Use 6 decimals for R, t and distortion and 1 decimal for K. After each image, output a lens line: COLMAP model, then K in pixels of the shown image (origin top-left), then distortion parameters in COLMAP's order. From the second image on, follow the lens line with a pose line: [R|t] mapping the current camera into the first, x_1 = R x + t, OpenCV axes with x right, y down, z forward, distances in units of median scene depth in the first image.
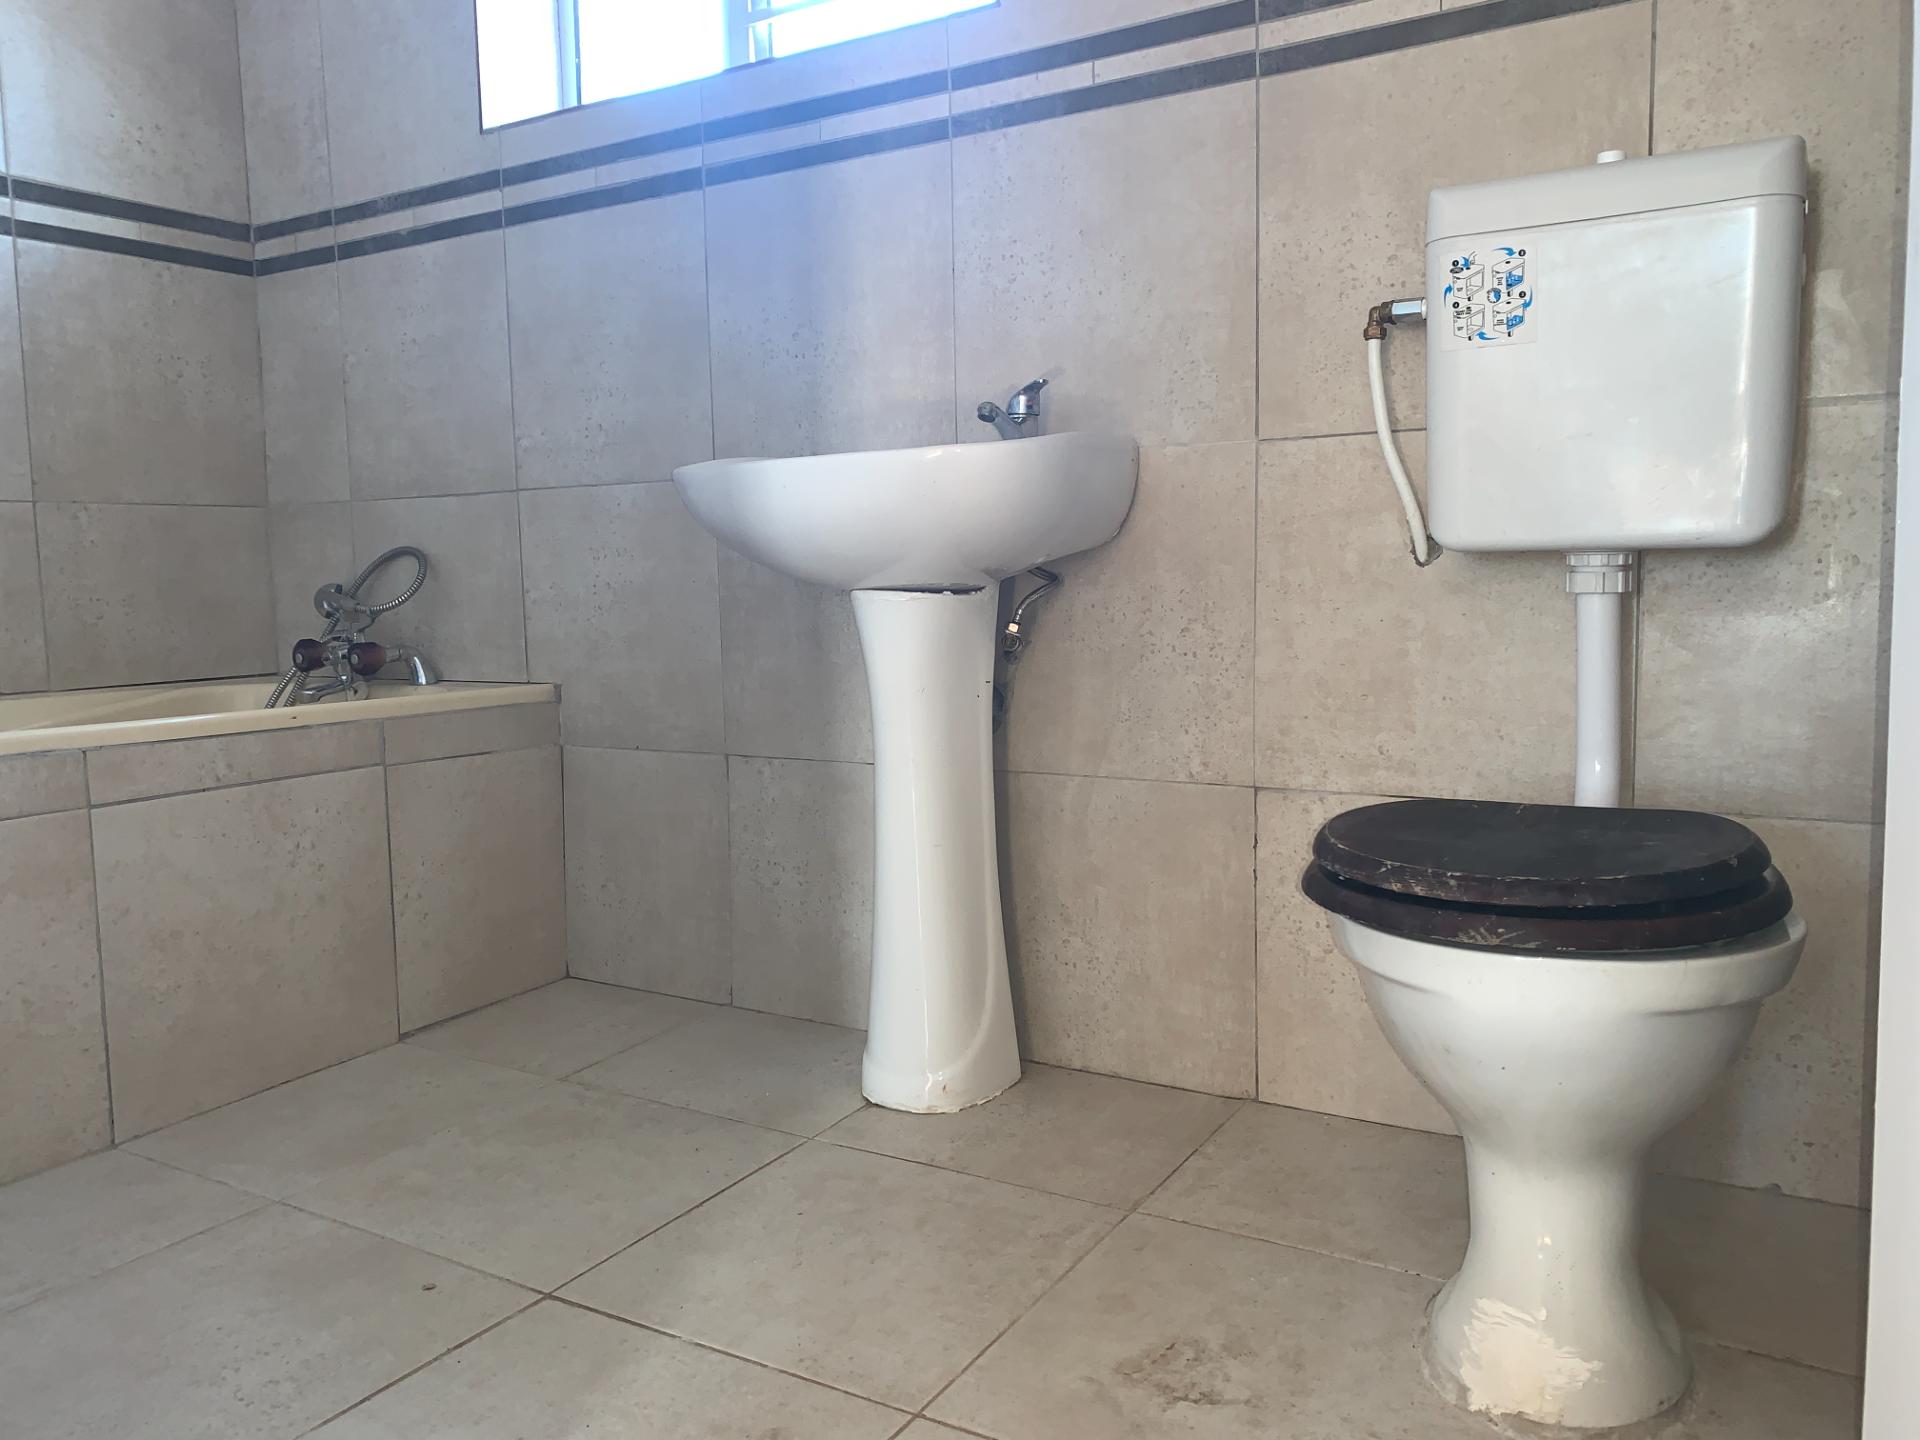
lens RADIAL K [[1466.3, 0, 949.1], [0, 1466.3, 716.6], [0, 0, 1]] dist [0.044223, -0.040467]
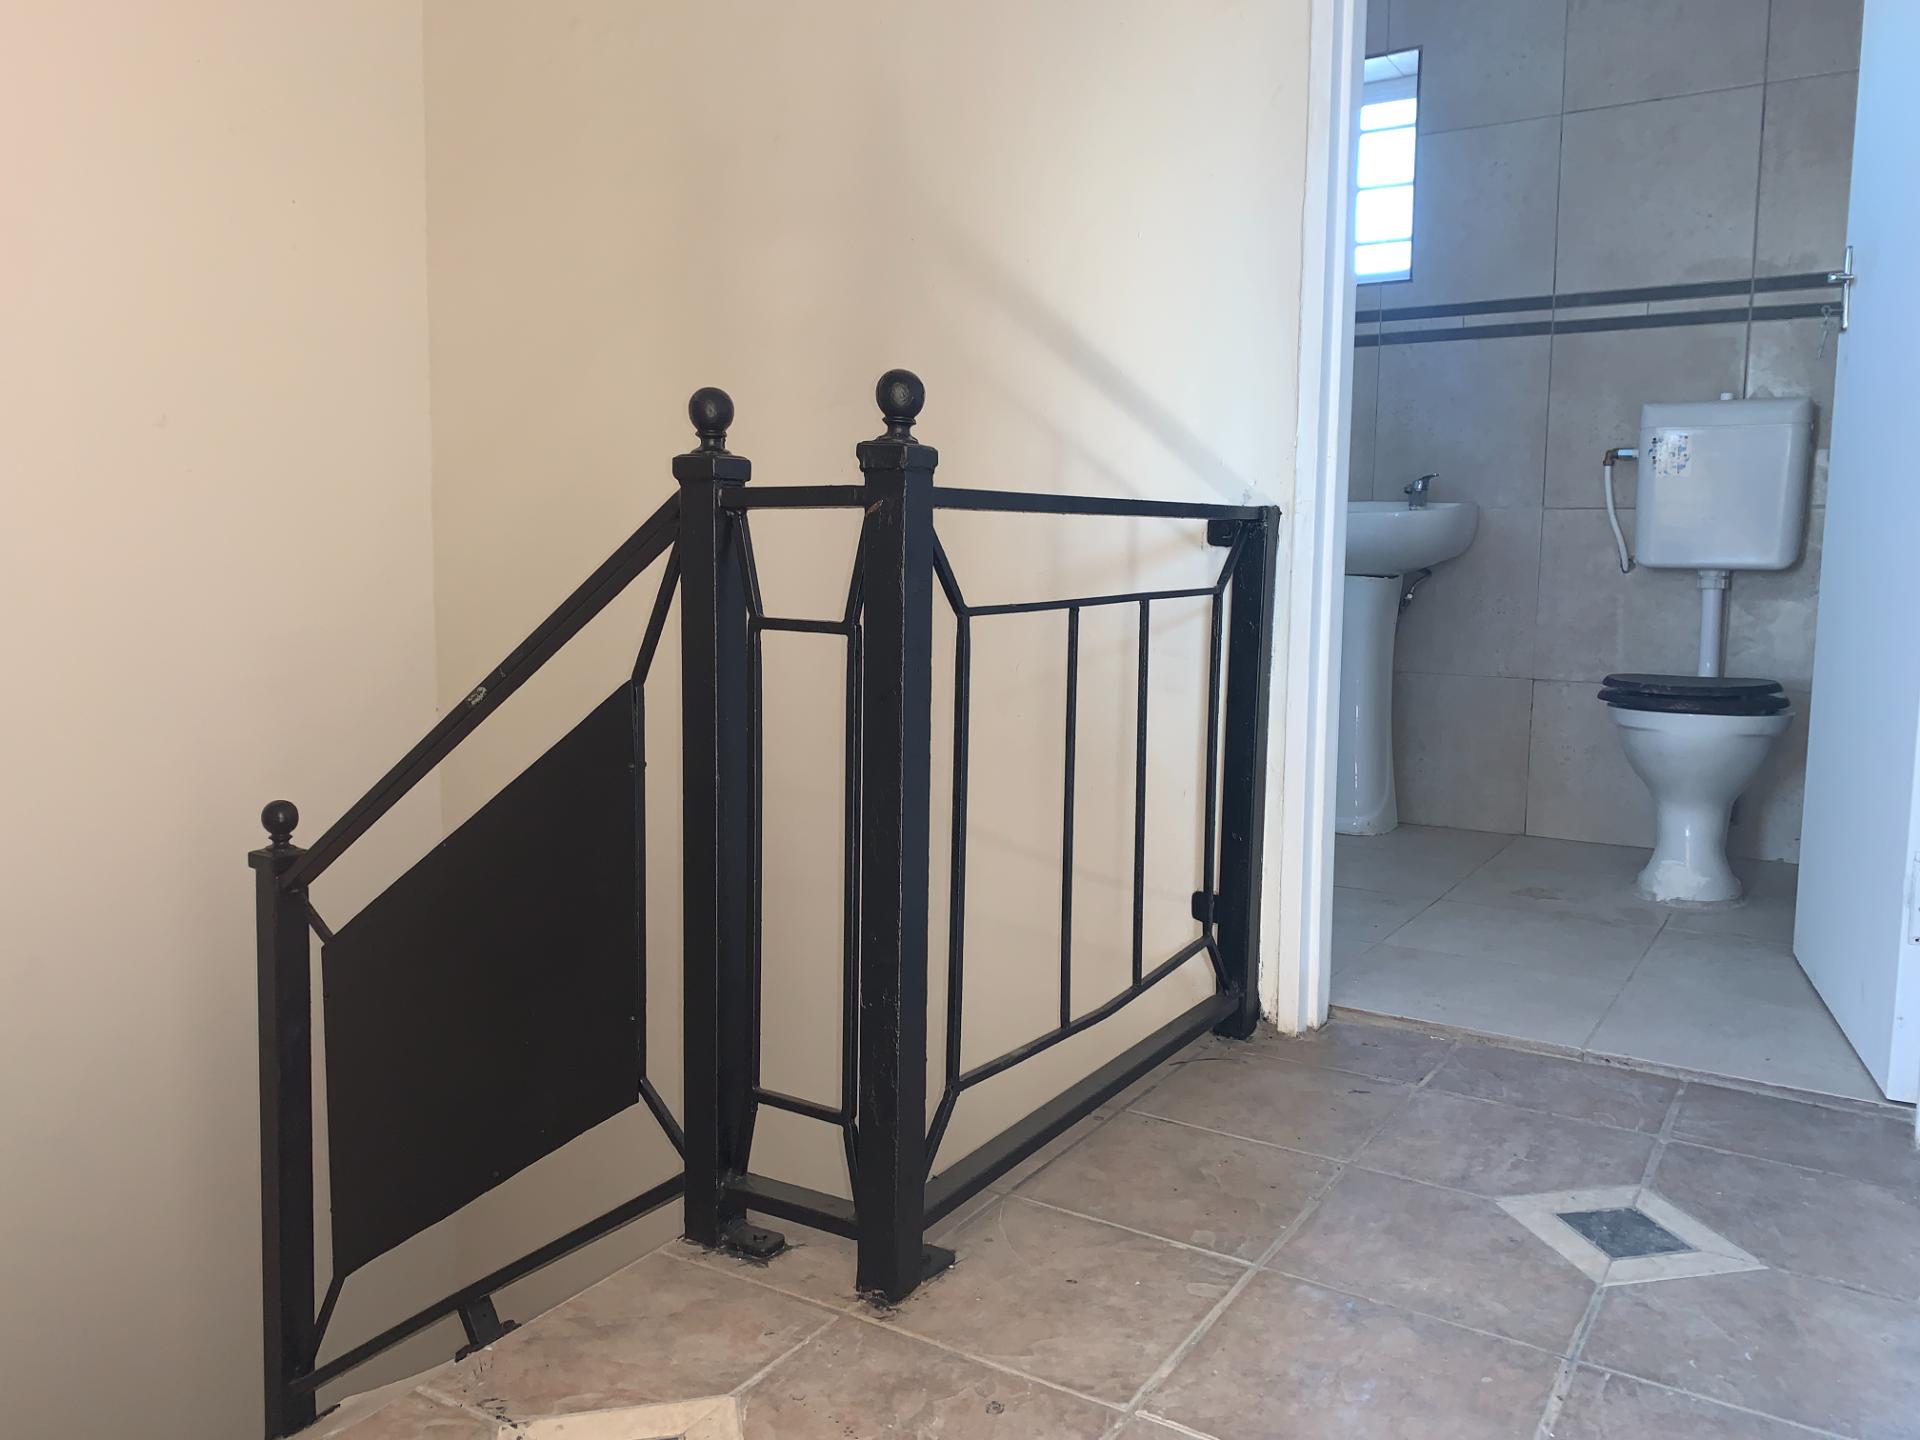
lens RADIAL K [[1501.1, 0, 950.9], [0, 1501.1, 711.5], [0, 0, 1]] dist [0.049855, -0.043914]
pose [[0.999383, 0.033997, -0.008808, -0.582303], [-0.033886, 0.999348, 0.012476, 0.095704], [0.009227, -0.012170, 0.999883, -1.108979]]
